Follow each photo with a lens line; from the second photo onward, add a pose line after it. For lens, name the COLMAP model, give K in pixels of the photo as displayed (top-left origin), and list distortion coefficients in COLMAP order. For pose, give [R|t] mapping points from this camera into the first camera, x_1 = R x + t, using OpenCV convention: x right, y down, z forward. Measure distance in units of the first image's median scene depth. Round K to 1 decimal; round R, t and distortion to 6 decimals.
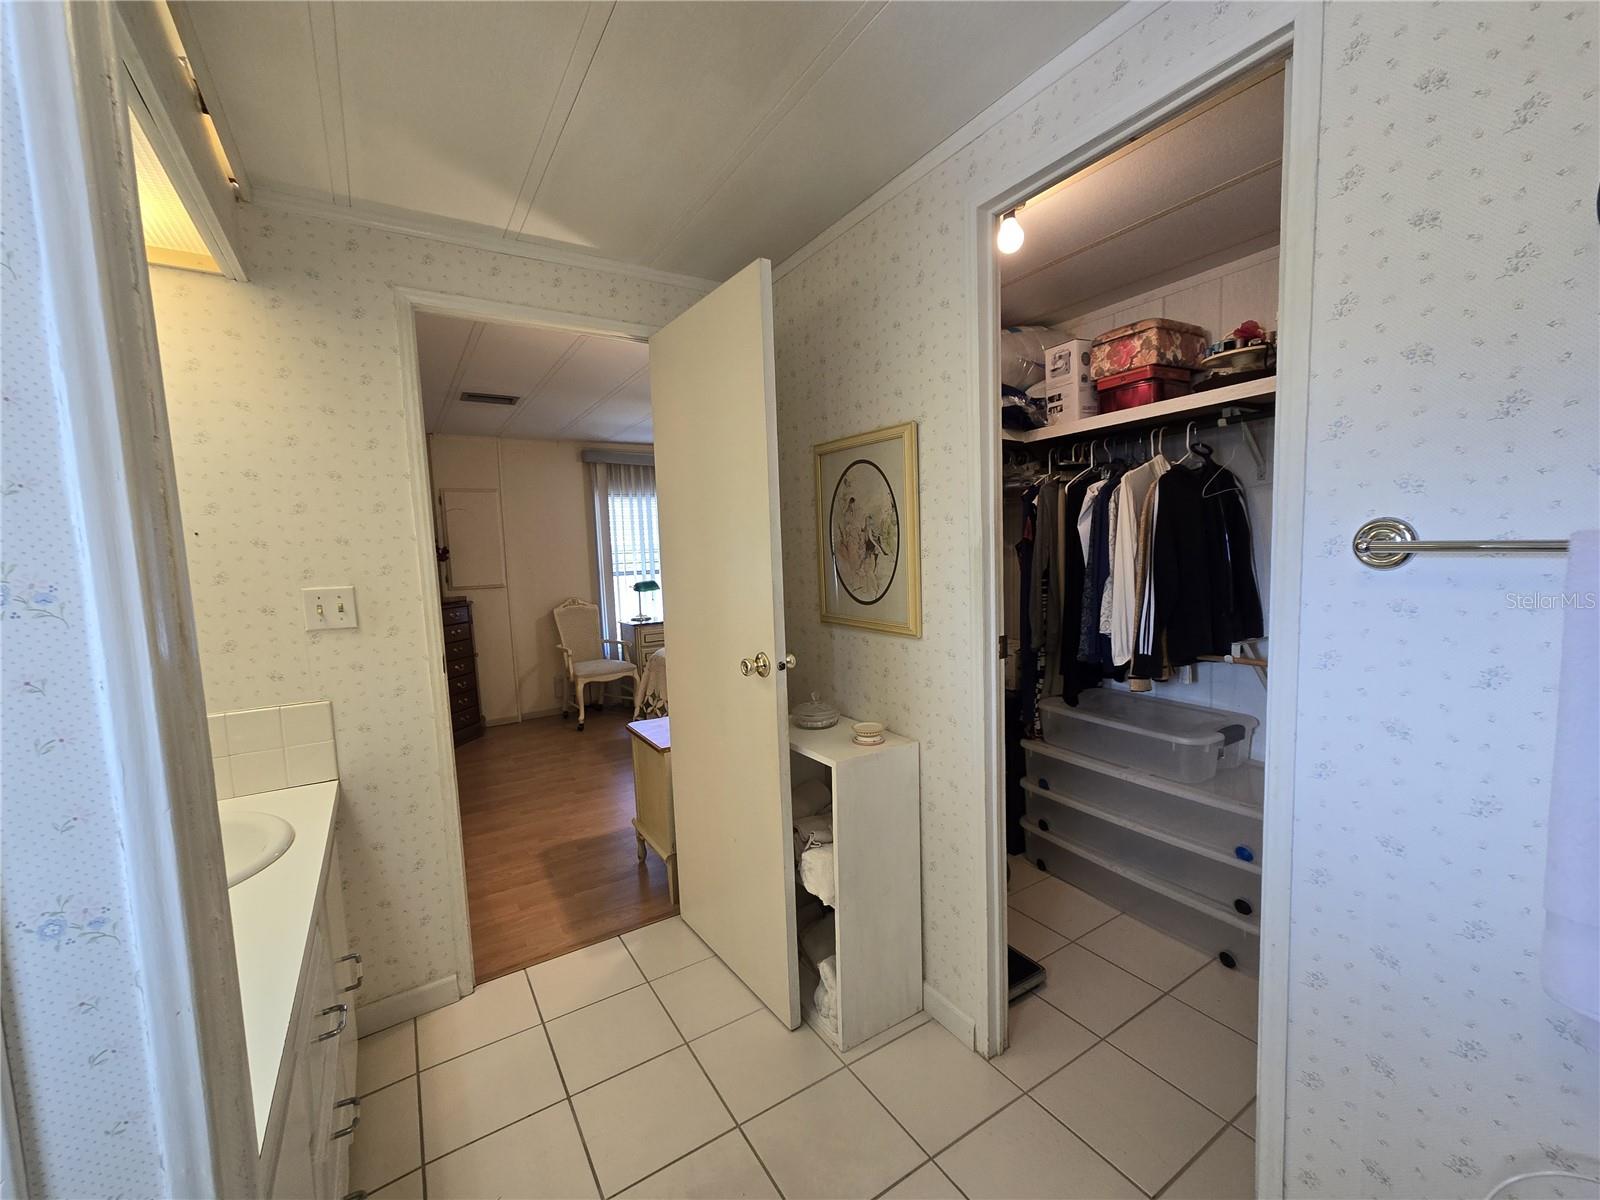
lens RADIAL K [[658.5, 0, 799.7], [0, 658.5, 606.1], [0, 0, 1]] dist [0.001478, 0.000459]
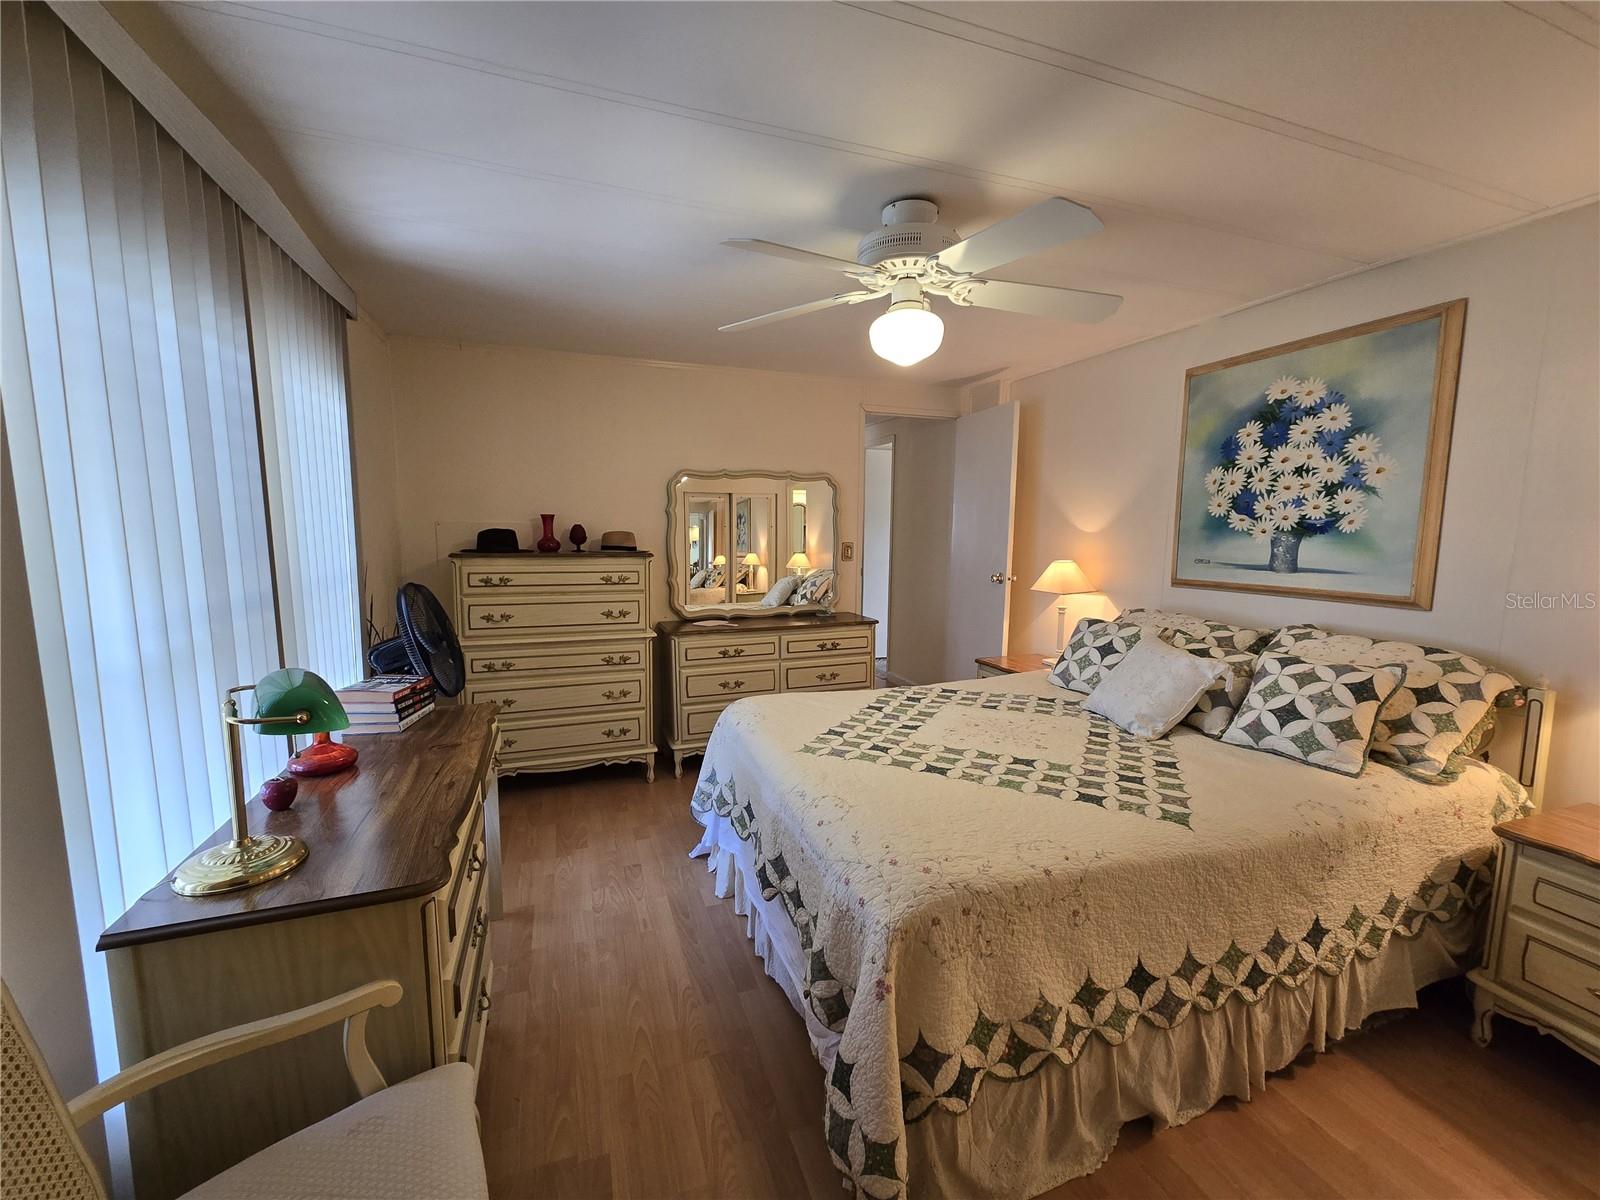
lens RADIAL K [[660.0, 0, 804.8], [0, 660.0, 610.4], [0, 0, 1]] dist [-0.000052, 0.000610]
pose [[0.211084, -0.088658, 0.973439, -0.421306], [0.075960, 0.994354, 0.074092, -0.064863], [-0.974512, 0.058303, 0.216627, 0.826263]]
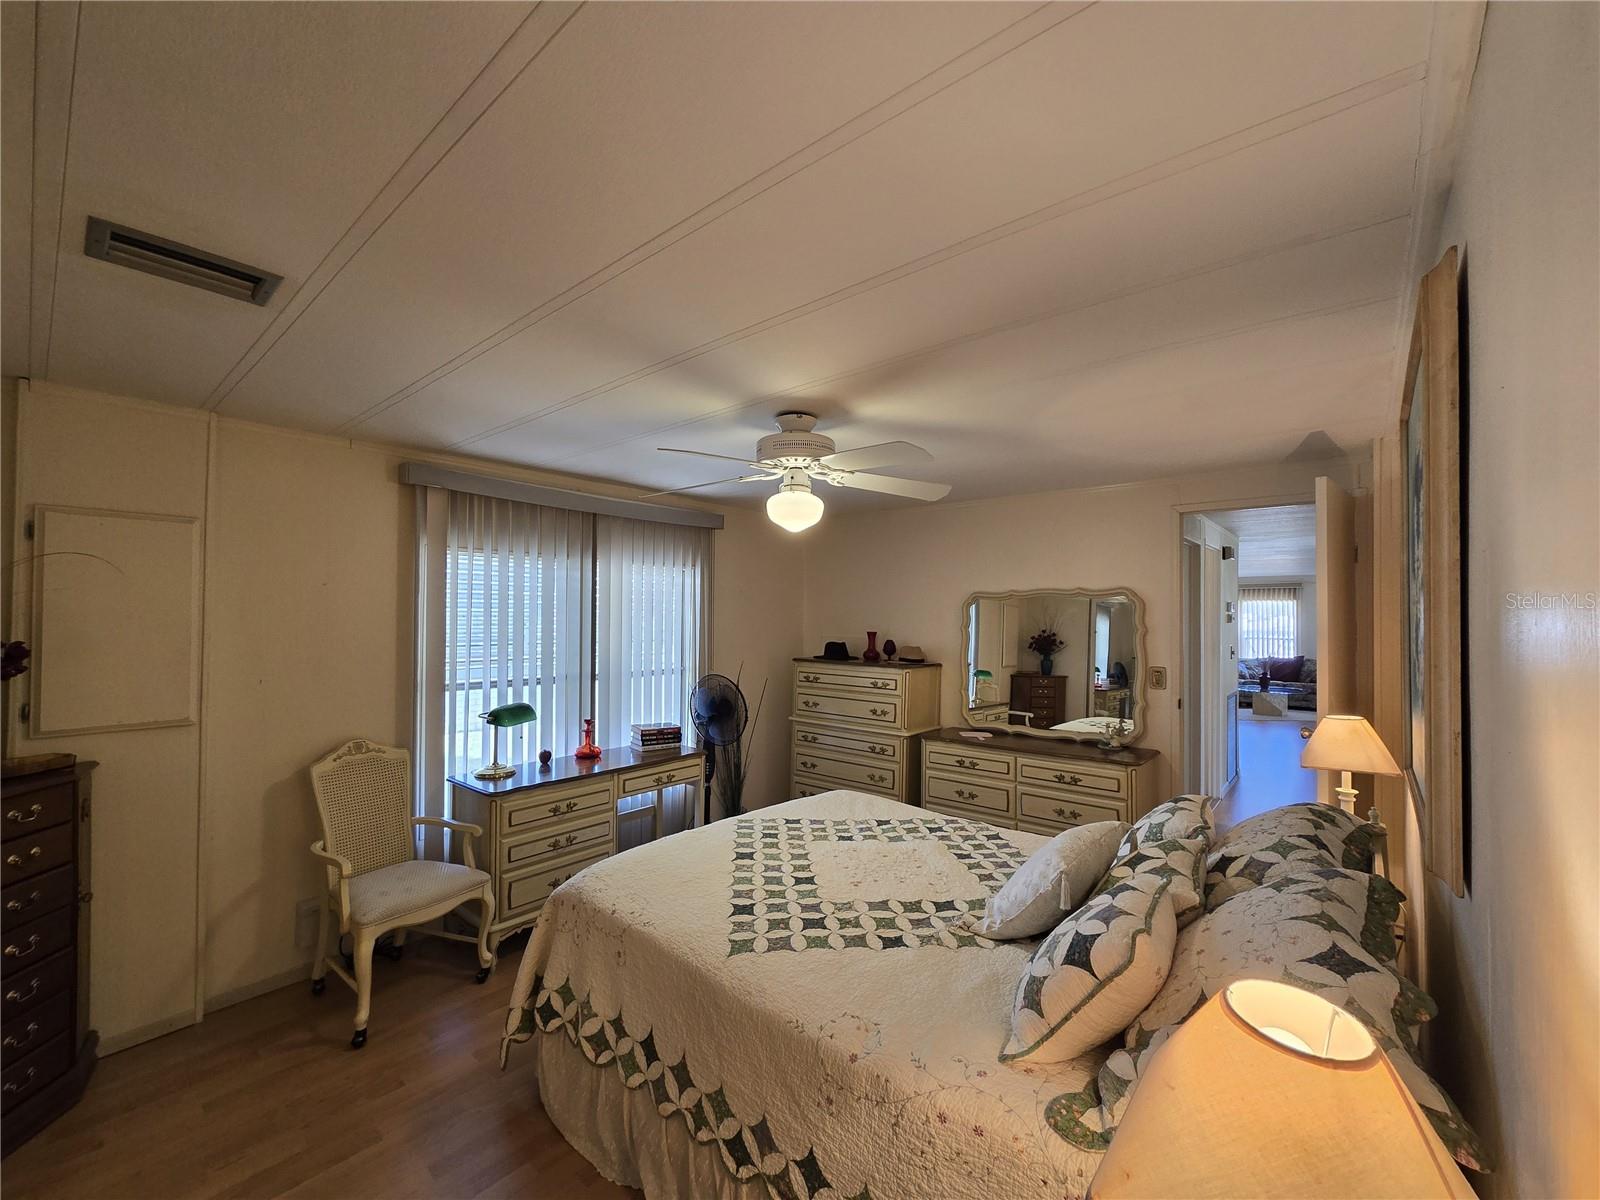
lens RADIAL K [[660.3, 0, 802.8], [0, 660.3, 608.4], [0, 0, 1]] dist [0.001015, 0.002662]
pose [[0.953603, 0.047139, 0.297355, -0.174495], [-0.014031, 0.993552, -0.112509, -0.061990], [-0.300741, 0.103117, 0.948115, 0.405208]]
